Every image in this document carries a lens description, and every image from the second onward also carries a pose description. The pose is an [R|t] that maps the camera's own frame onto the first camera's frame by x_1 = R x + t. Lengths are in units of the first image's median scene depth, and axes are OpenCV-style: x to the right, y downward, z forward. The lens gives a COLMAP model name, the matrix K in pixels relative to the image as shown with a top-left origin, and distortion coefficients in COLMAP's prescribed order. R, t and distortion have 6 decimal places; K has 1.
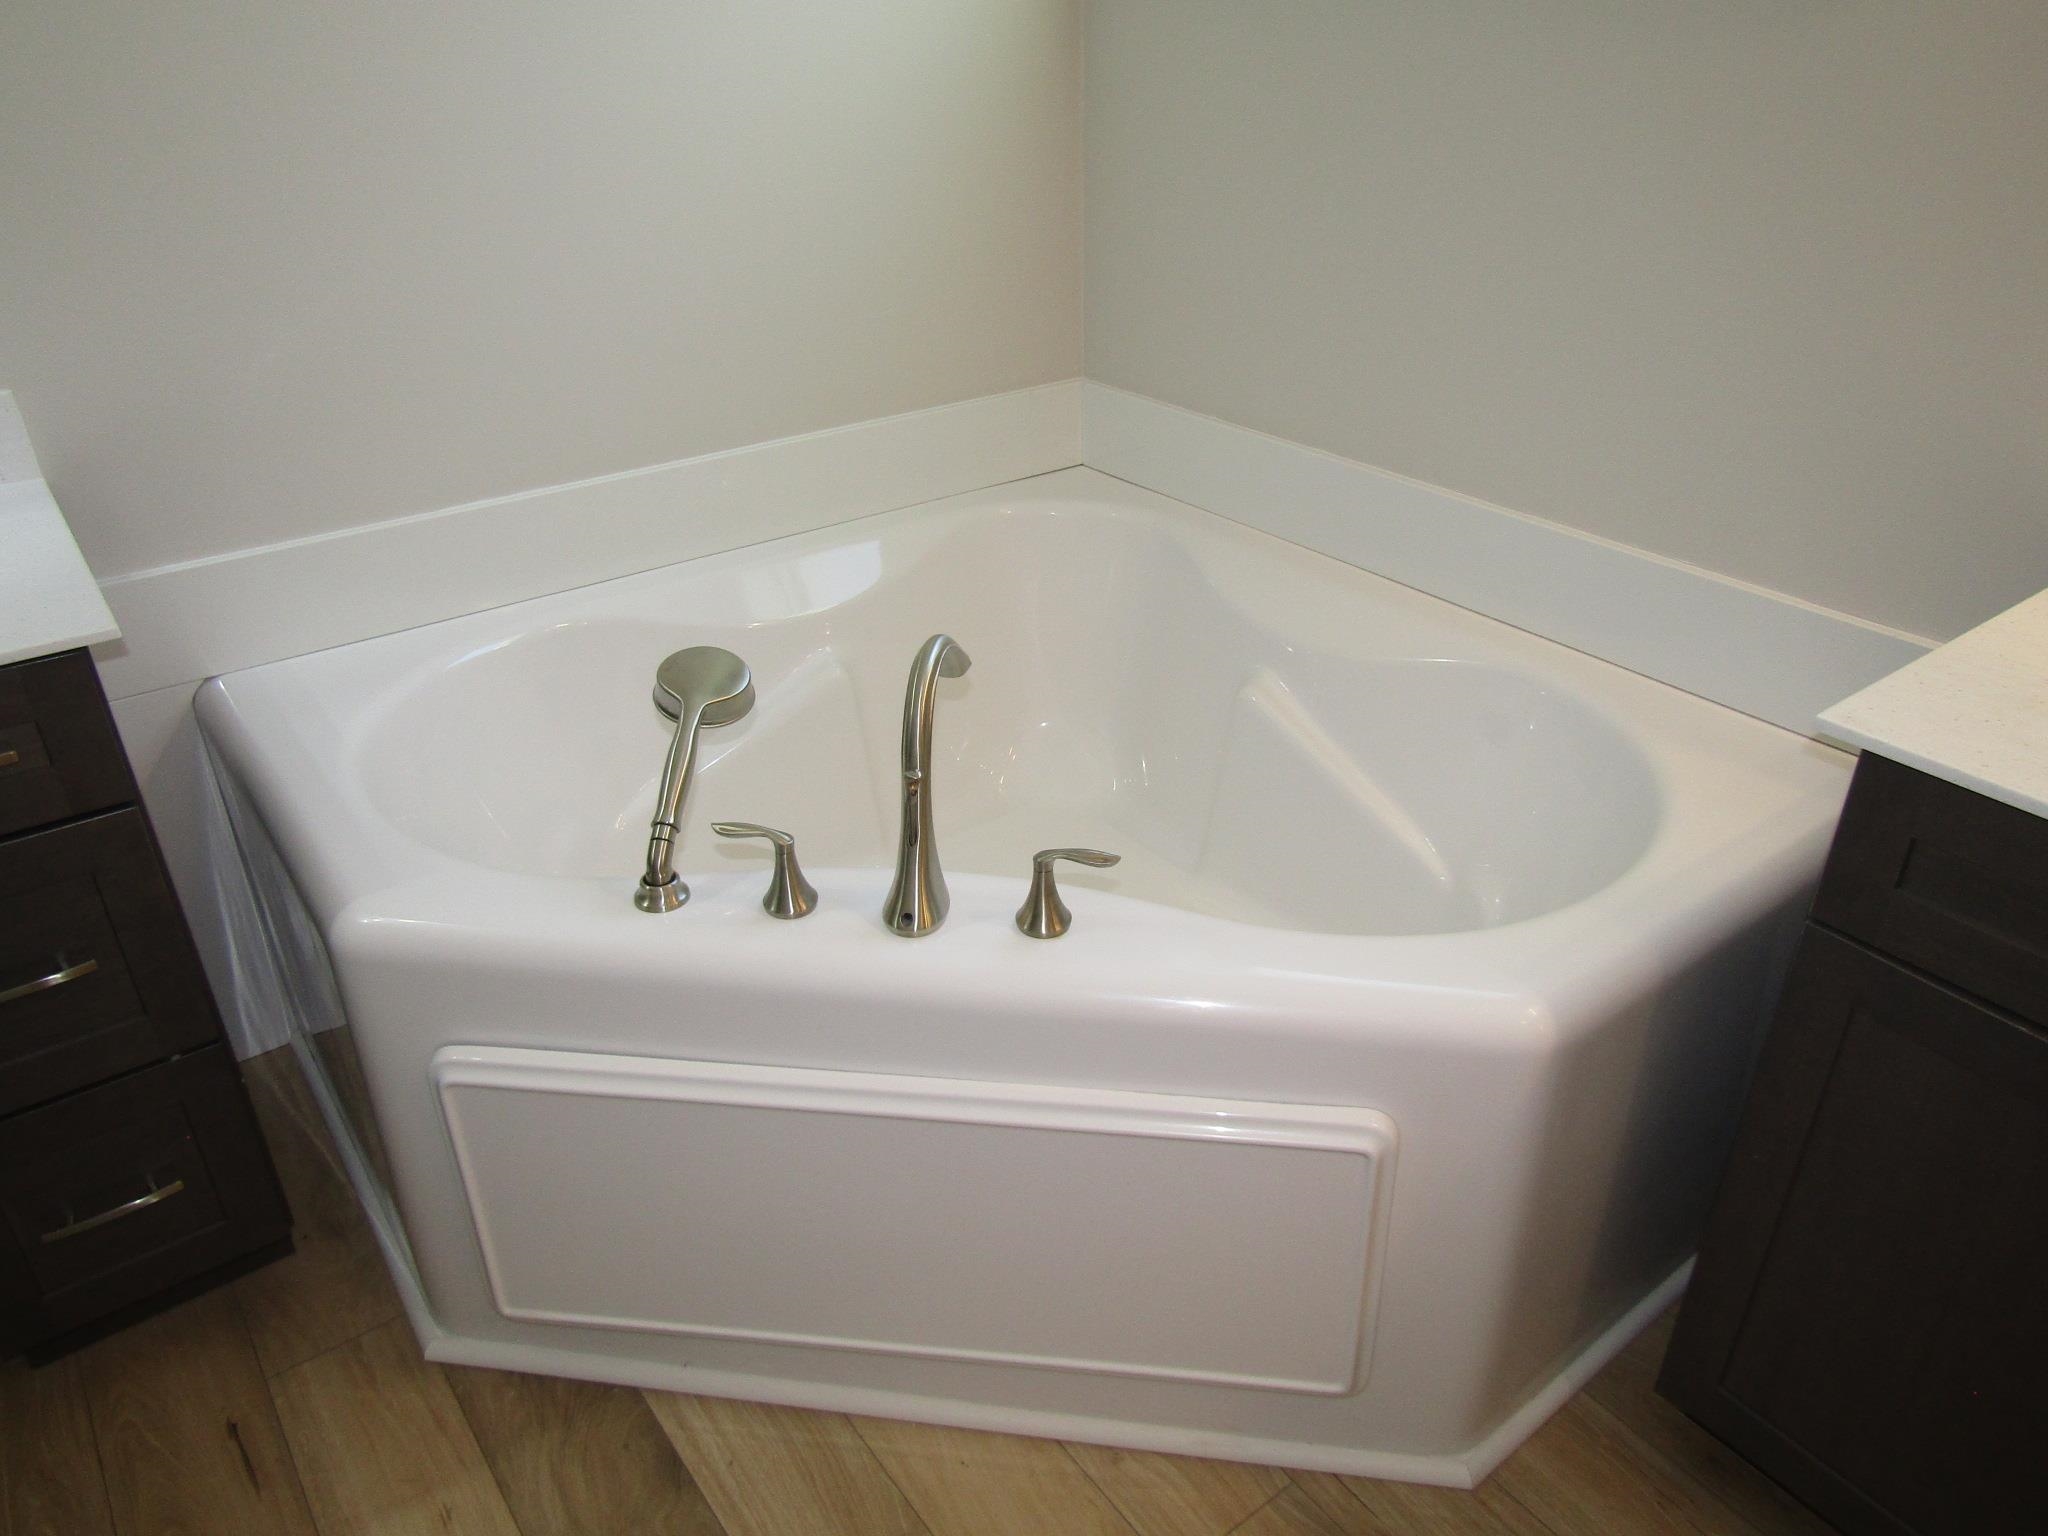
lens RADIAL K [[1447.9, 0, 1062.8], [0, 1447.9, 765.2], [0, 0, 1]] dist [-0.035420, -0.000128]
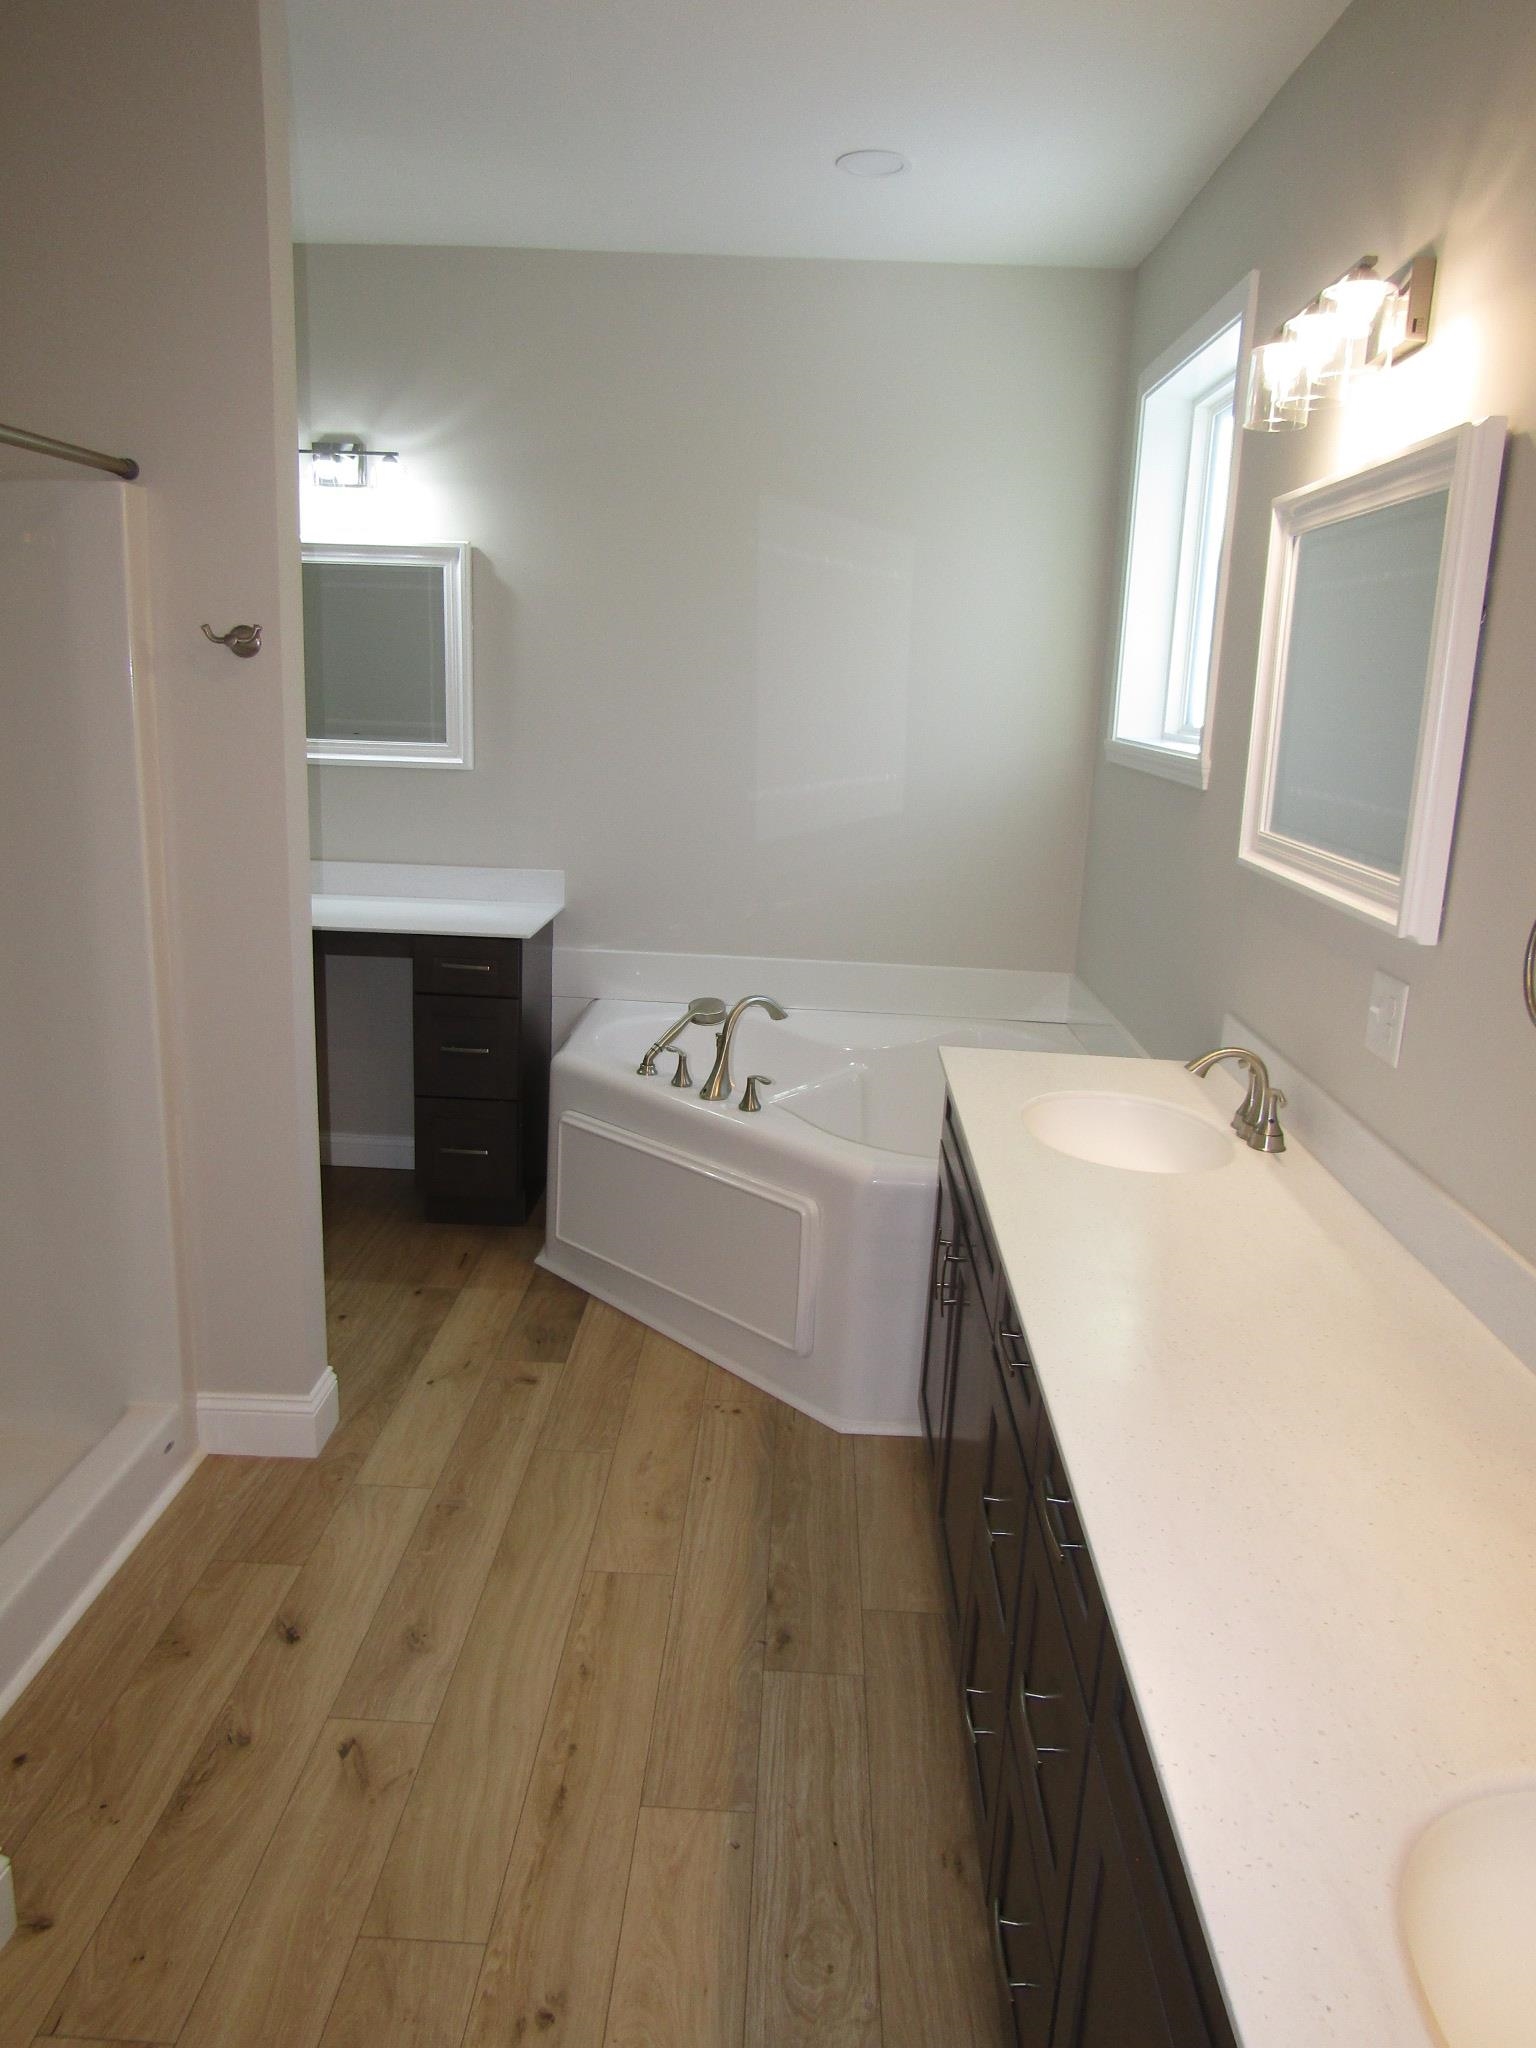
lens RADIAL K [[1433.0, 0, 768.0], [0, 1433.0, 1024.0], [0, 0, 1]] dist [-0.106647, 0.009247]
pose [[0.771360, 0.179038, -0.610696, 1.345518], [-0.348347, 0.921872, -0.169725, 0.347660], [0.532597, 0.343653, 0.773462, -0.832024]]
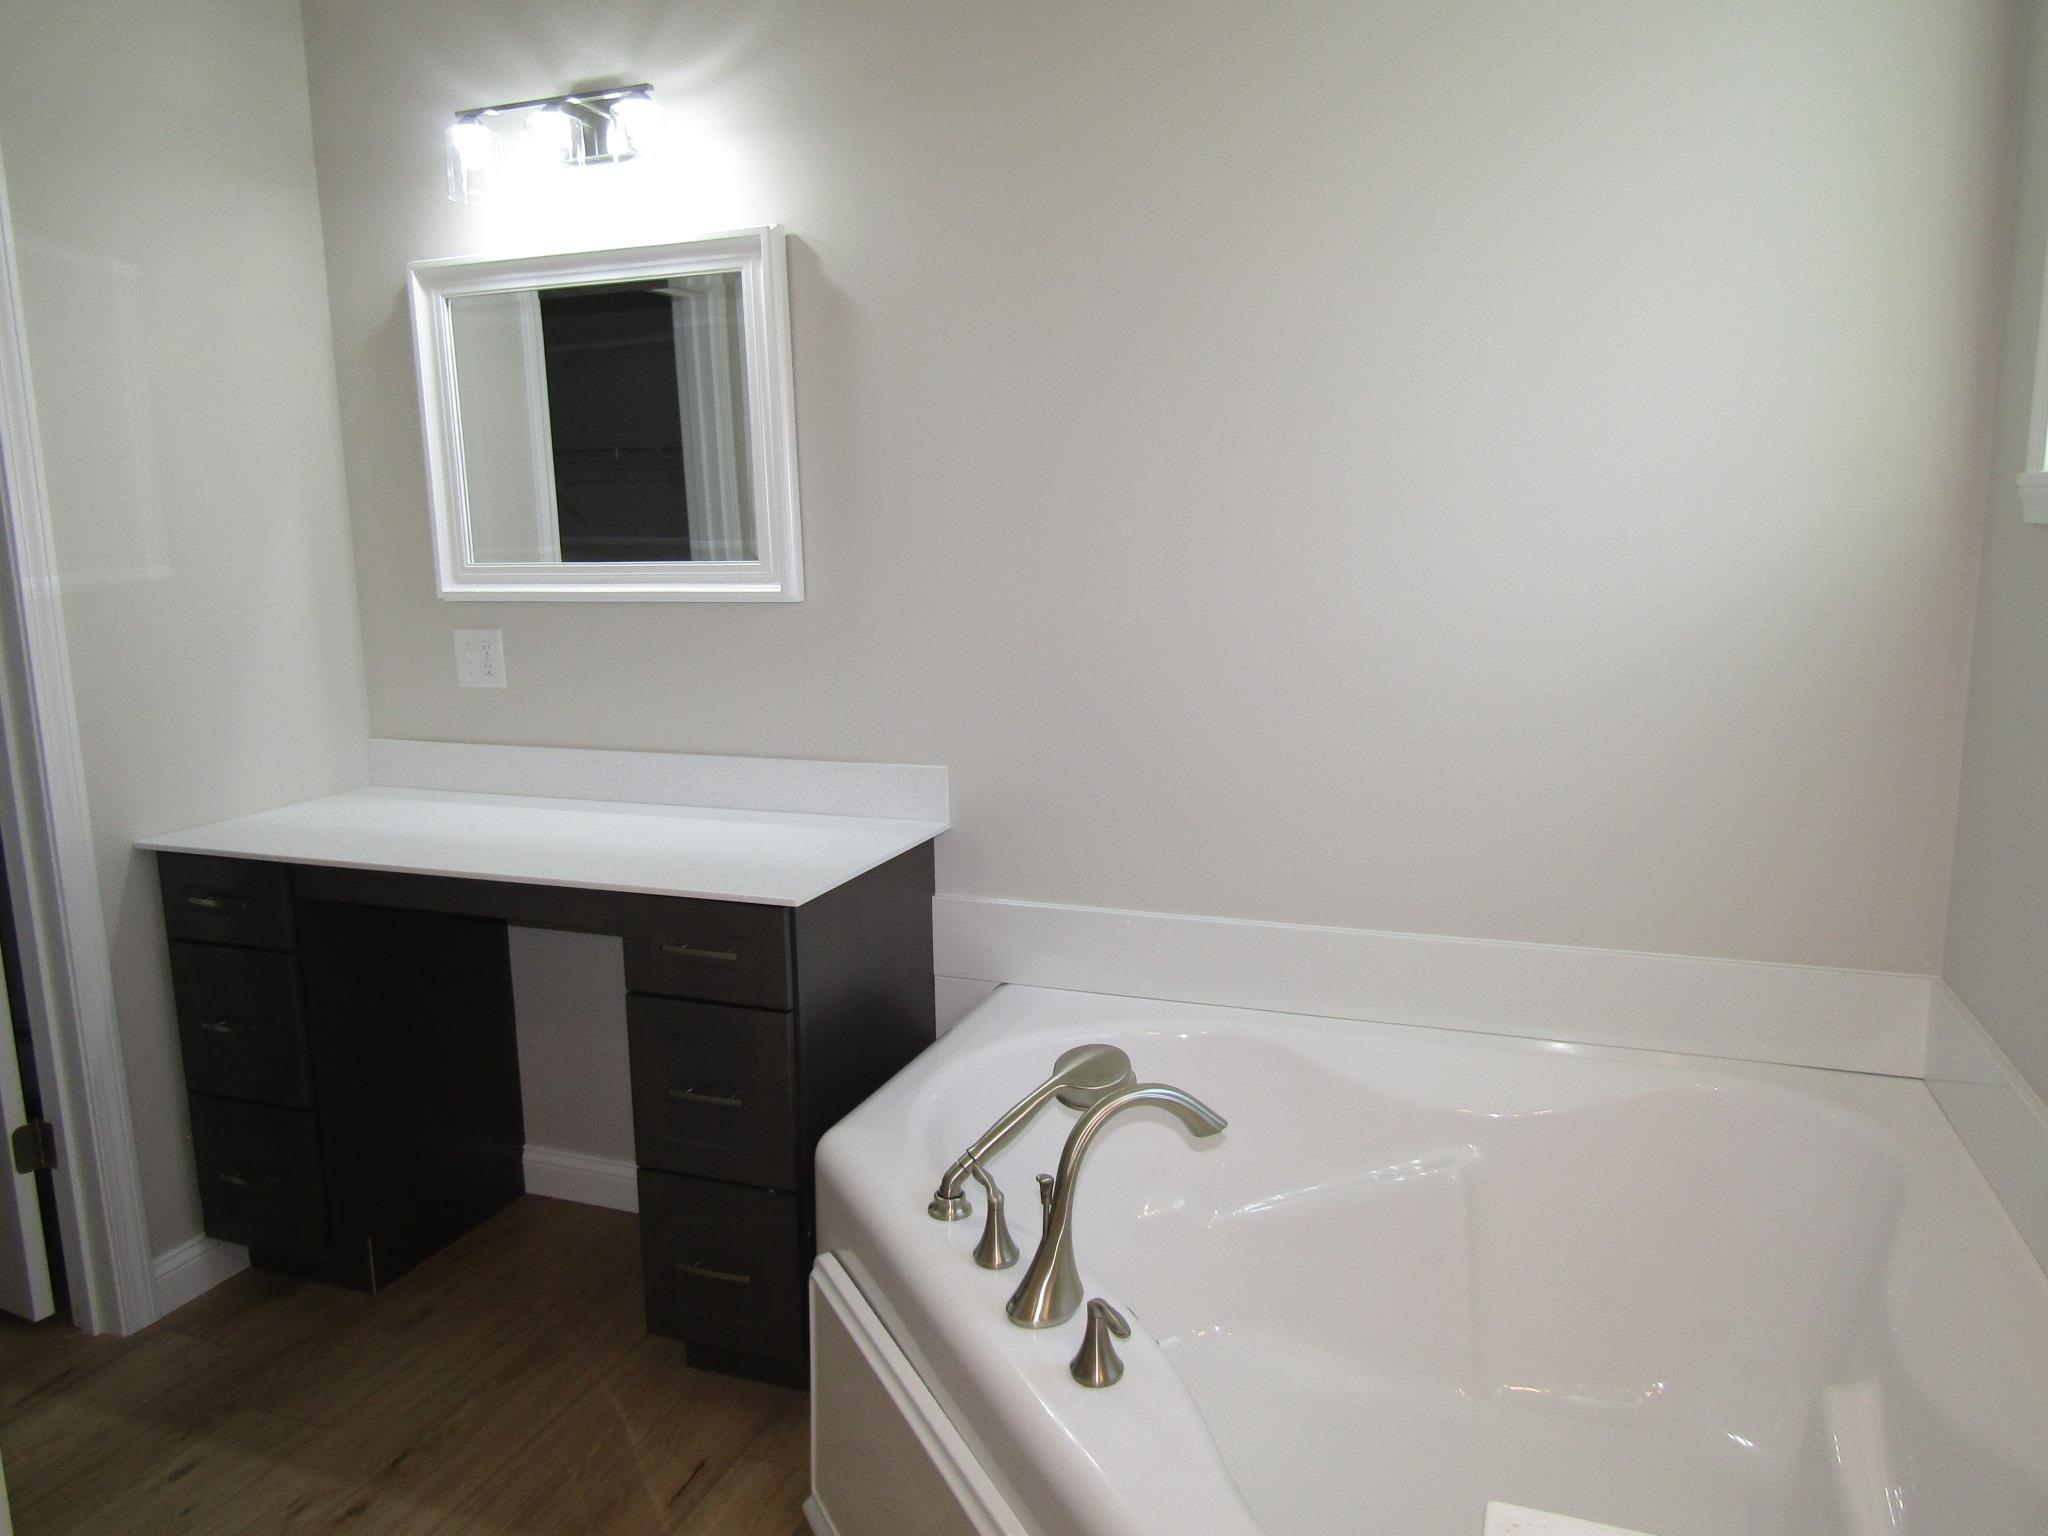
lens RADIAL K [[1434.2, 0, 1022.6], [0, 1434.2, 760.9], [0, 0, 1]] dist [-0.022751, 0.003664]
pose [[0.528076, 0.129912, -0.839201, 0.690066], [-0.399339, 0.910132, -0.110396, -0.138452], [0.749442, 0.393423, 0.532498, 0.229821]]
